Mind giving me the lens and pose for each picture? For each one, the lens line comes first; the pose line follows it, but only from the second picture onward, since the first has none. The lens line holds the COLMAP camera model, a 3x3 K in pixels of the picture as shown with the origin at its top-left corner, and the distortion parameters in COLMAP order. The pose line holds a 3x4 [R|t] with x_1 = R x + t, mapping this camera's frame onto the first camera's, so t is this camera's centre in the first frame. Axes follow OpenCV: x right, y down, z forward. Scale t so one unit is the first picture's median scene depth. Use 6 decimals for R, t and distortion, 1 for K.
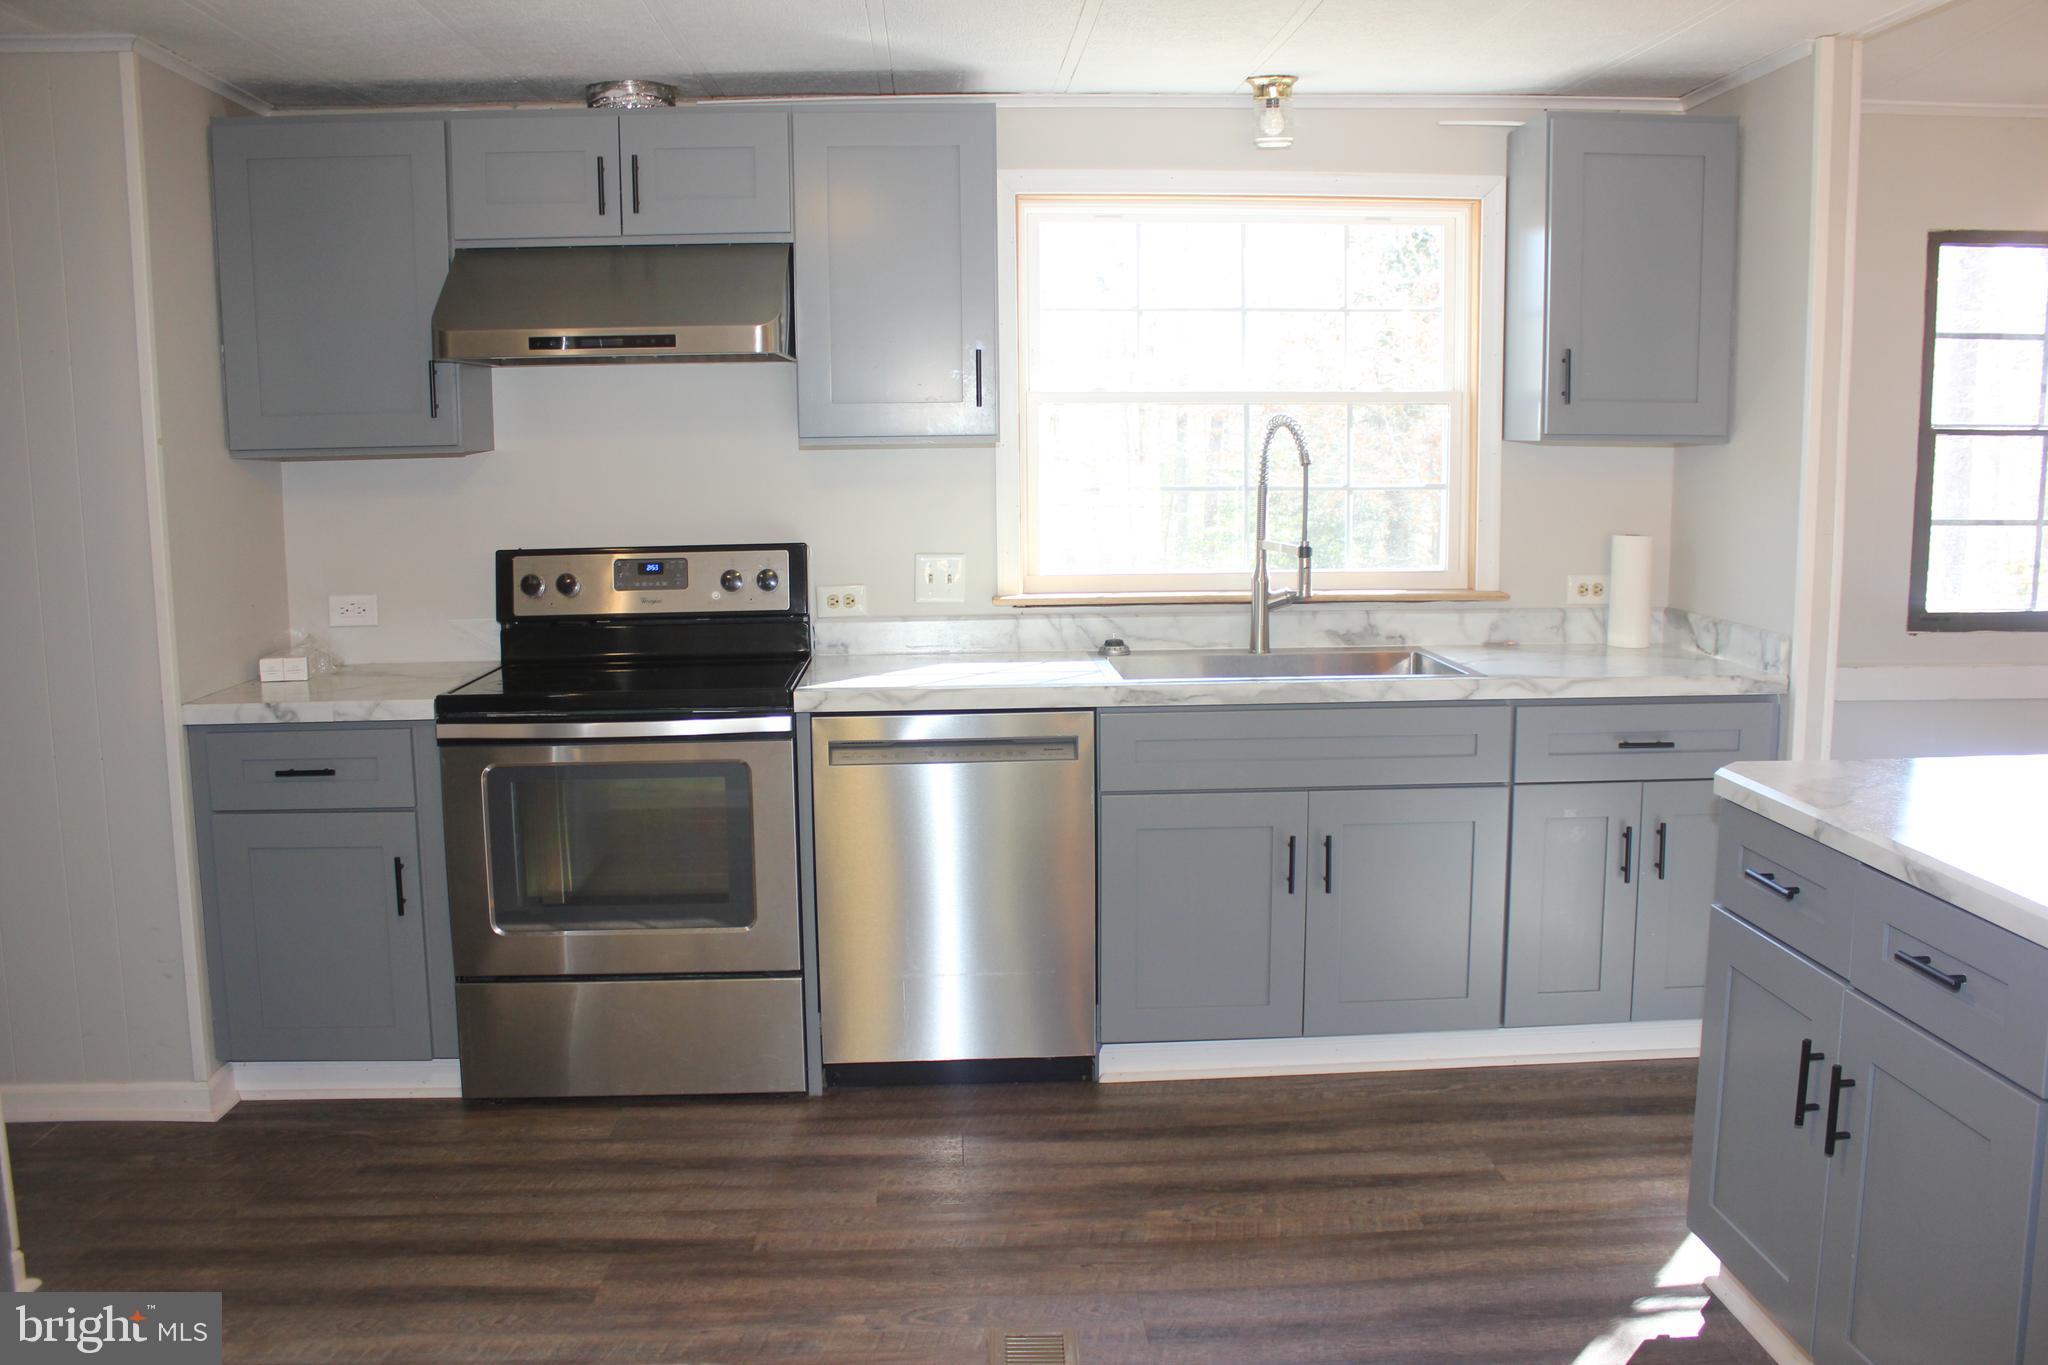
lens RADIAL K [[1705.3, 0, 1048.5], [0, 1705.3, 672.7], [0, 0, 1]] dist [-0.160327, 0.145249]
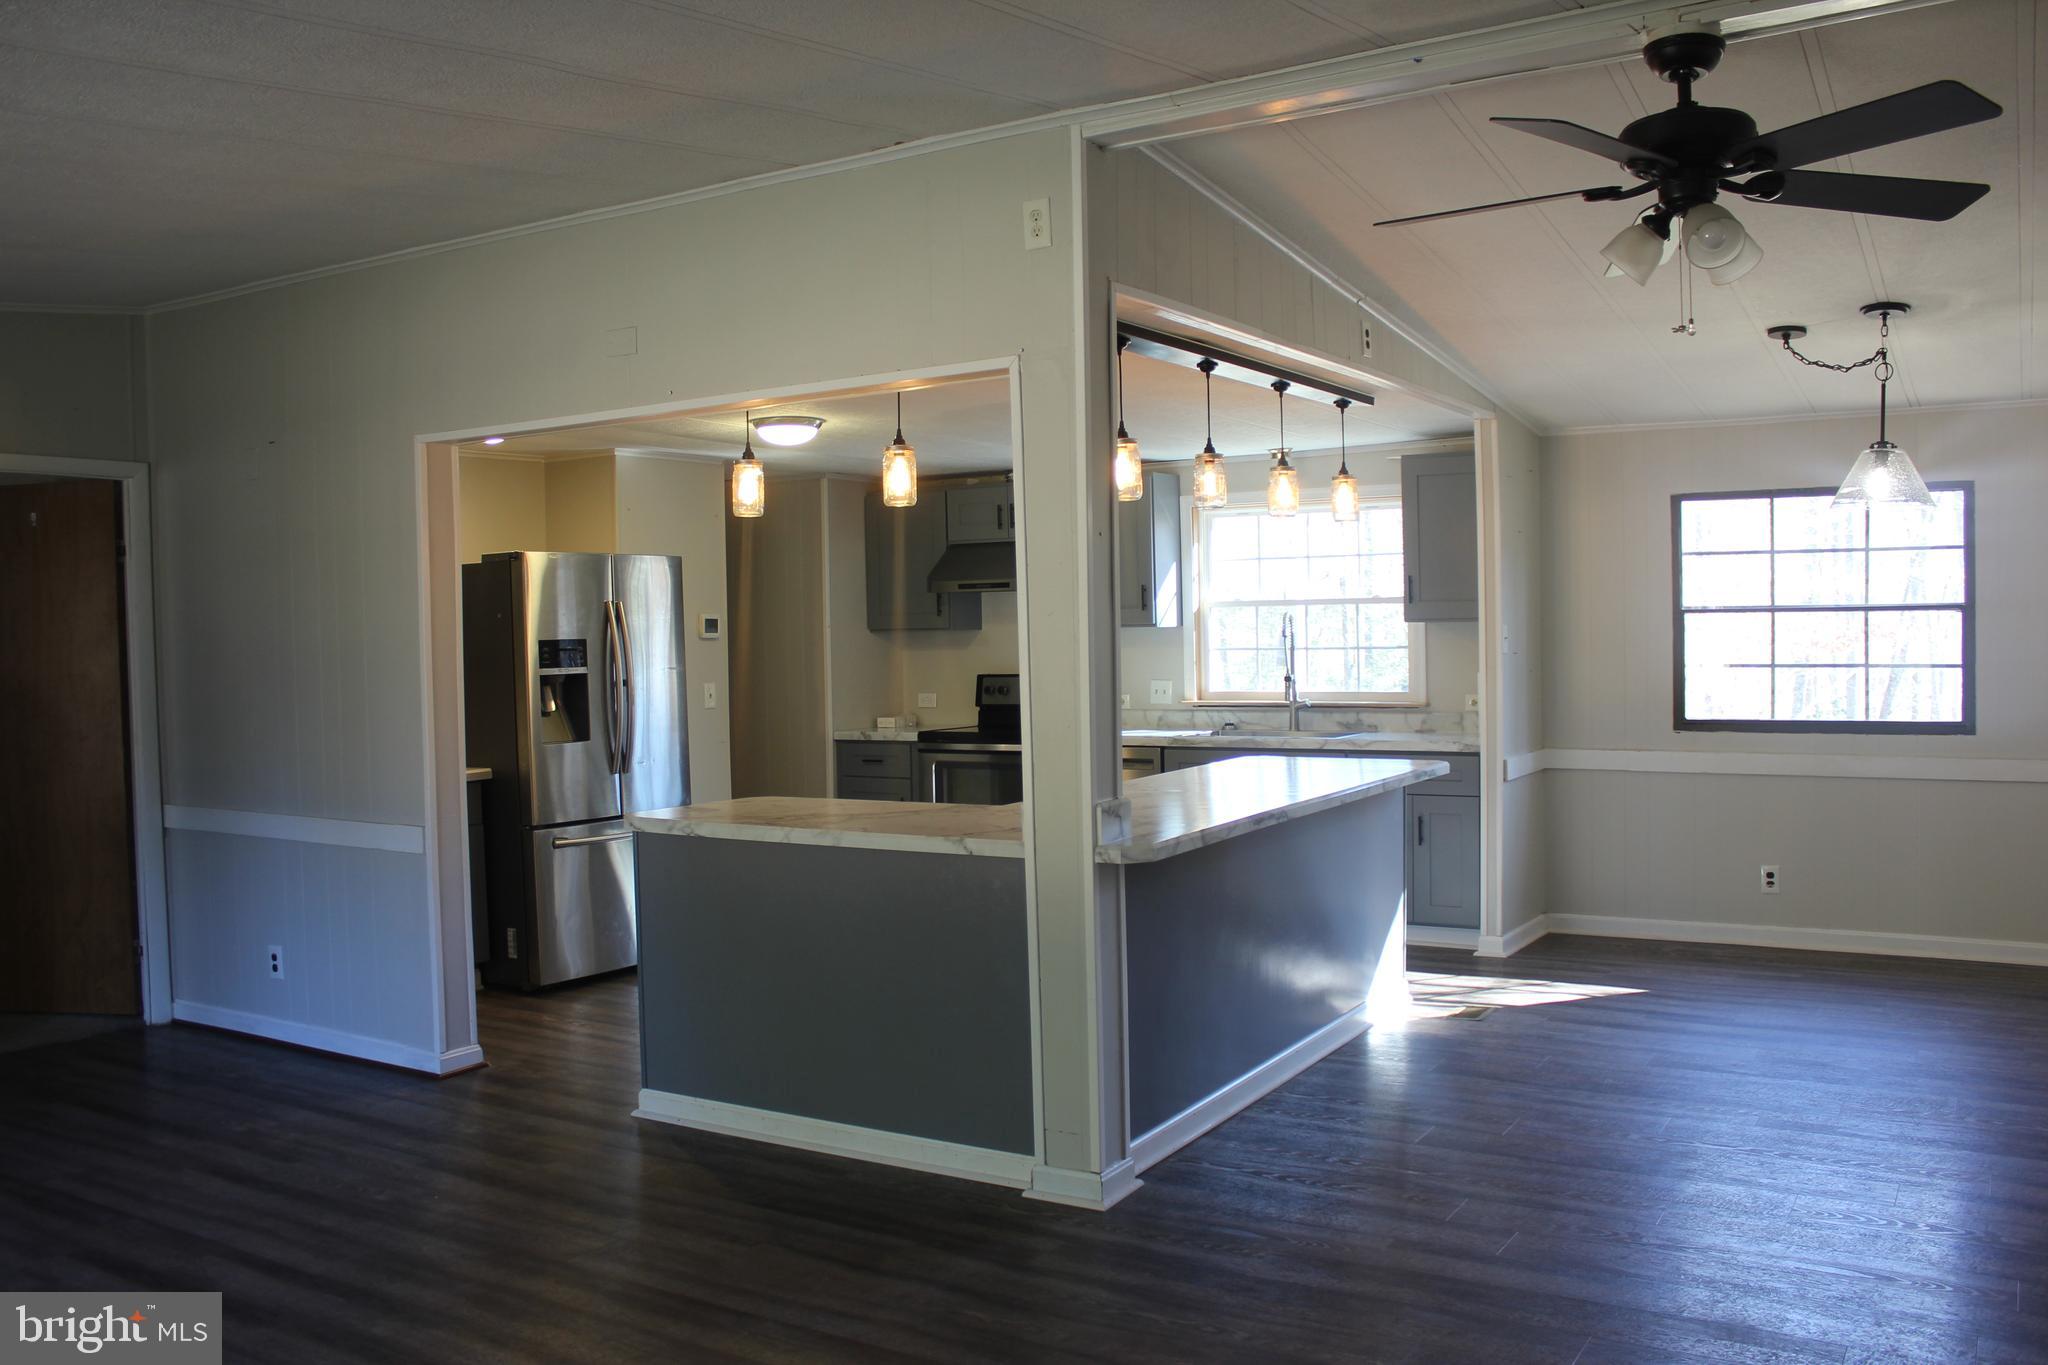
lens RADIAL K [[1705.3, 0, 1059.6], [0, 1705.3, 654.7], [0, 0, 1]] dist [-0.160327, 0.145249]
pose [[0.825841, 0.000962, -0.563902, 1.051356], [-0.063645, 0.993768, -0.091512, 0.102299], [0.560300, 0.111464, 0.820756, -0.814133]]
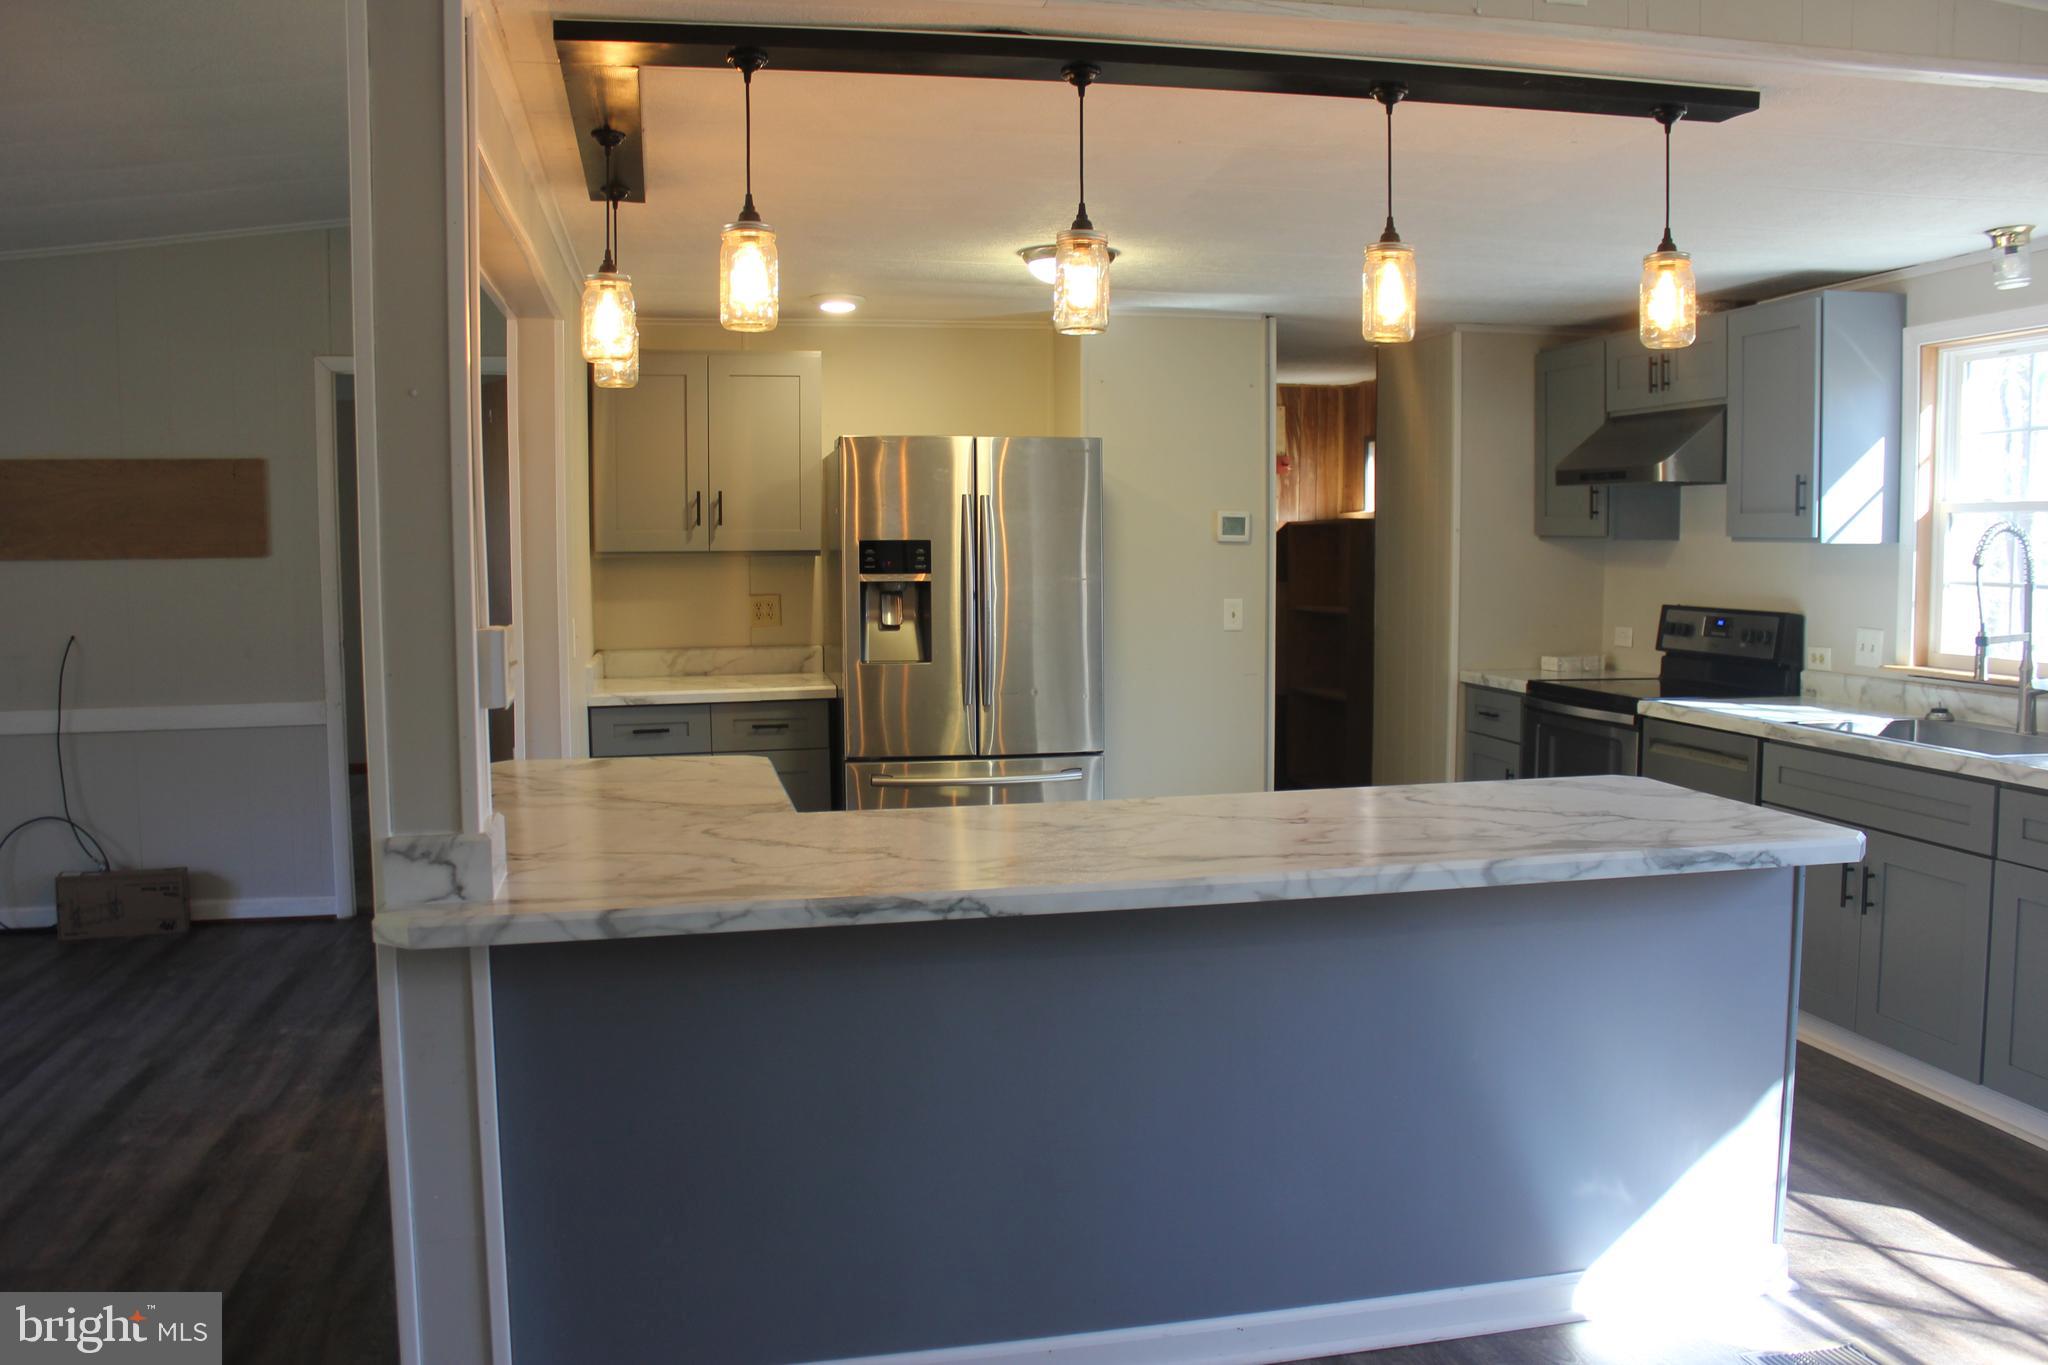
lens RADIAL K [[1705.3, 0, 1055.7], [0, 1705.3, 653.7], [0, 0, 1]] dist [-0.160327, 0.145249]
pose [[0.152950, 0.076848, -0.985241, 1.126871], [-0.134319, 0.989337, 0.056316, -0.039970], [0.979063, 0.123723, 0.161641, 0.203378]]
